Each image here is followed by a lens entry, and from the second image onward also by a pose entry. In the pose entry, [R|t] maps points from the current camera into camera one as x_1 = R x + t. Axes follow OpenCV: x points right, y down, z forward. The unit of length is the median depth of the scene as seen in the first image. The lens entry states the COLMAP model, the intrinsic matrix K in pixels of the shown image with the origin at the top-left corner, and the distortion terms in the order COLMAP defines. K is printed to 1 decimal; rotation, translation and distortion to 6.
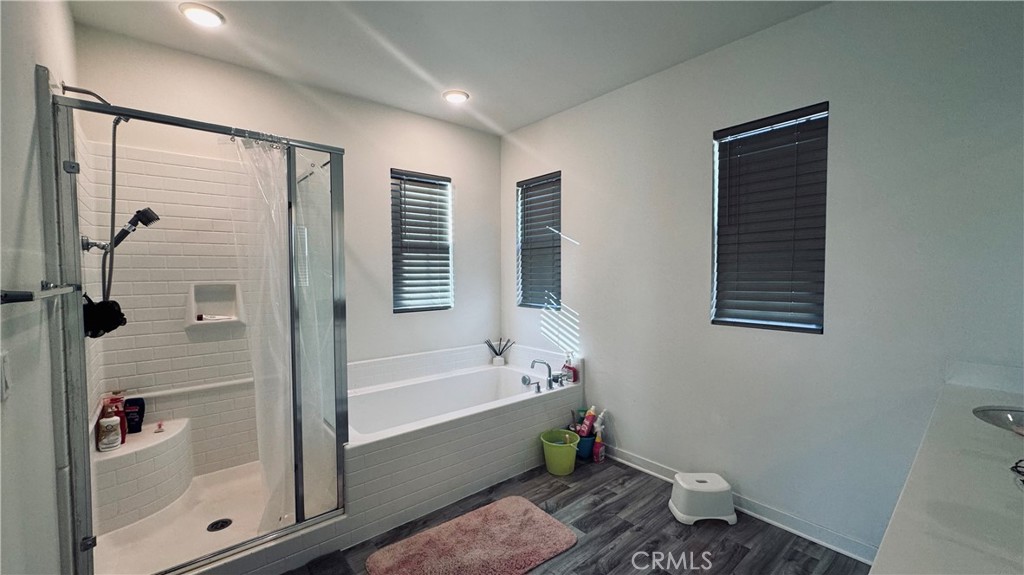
lens RADIAL K [[406.9, 0, 505.1], [0, 406.9, 291.6], [0, 0, 1]] dist [-0.005104, 0.000315]
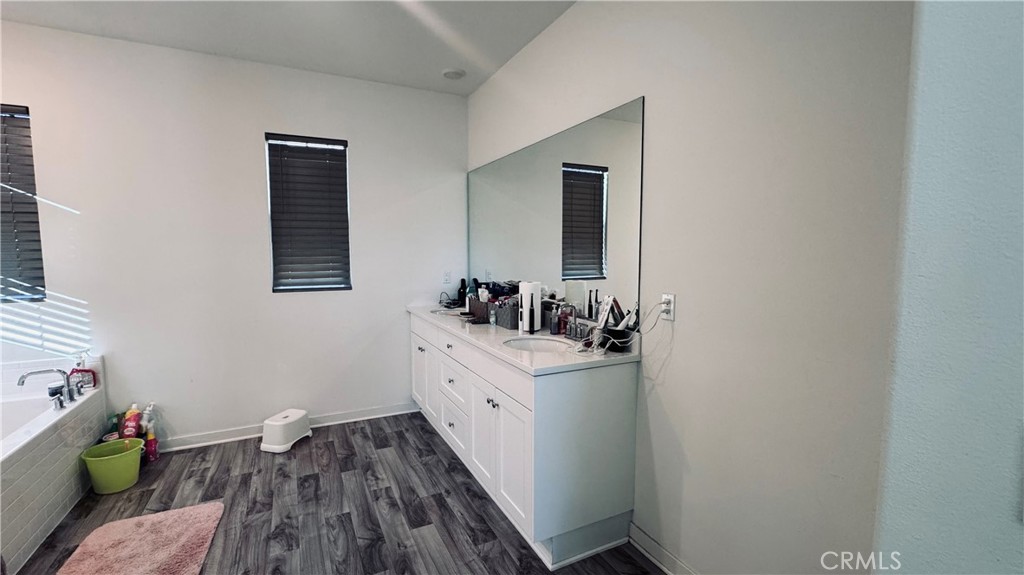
lens RADIAL K [[447.7, 0, 513.7], [0, 447.7, 285.0], [0, 0, 1]] dist [-0.003106, 0.000265]
pose [[0.232484, -0.071955, 0.969935, -0.615522], [0.042705, 0.997053, 0.063731, 0.002654], [-0.971662, 0.026605, 0.234872, -0.019052]]
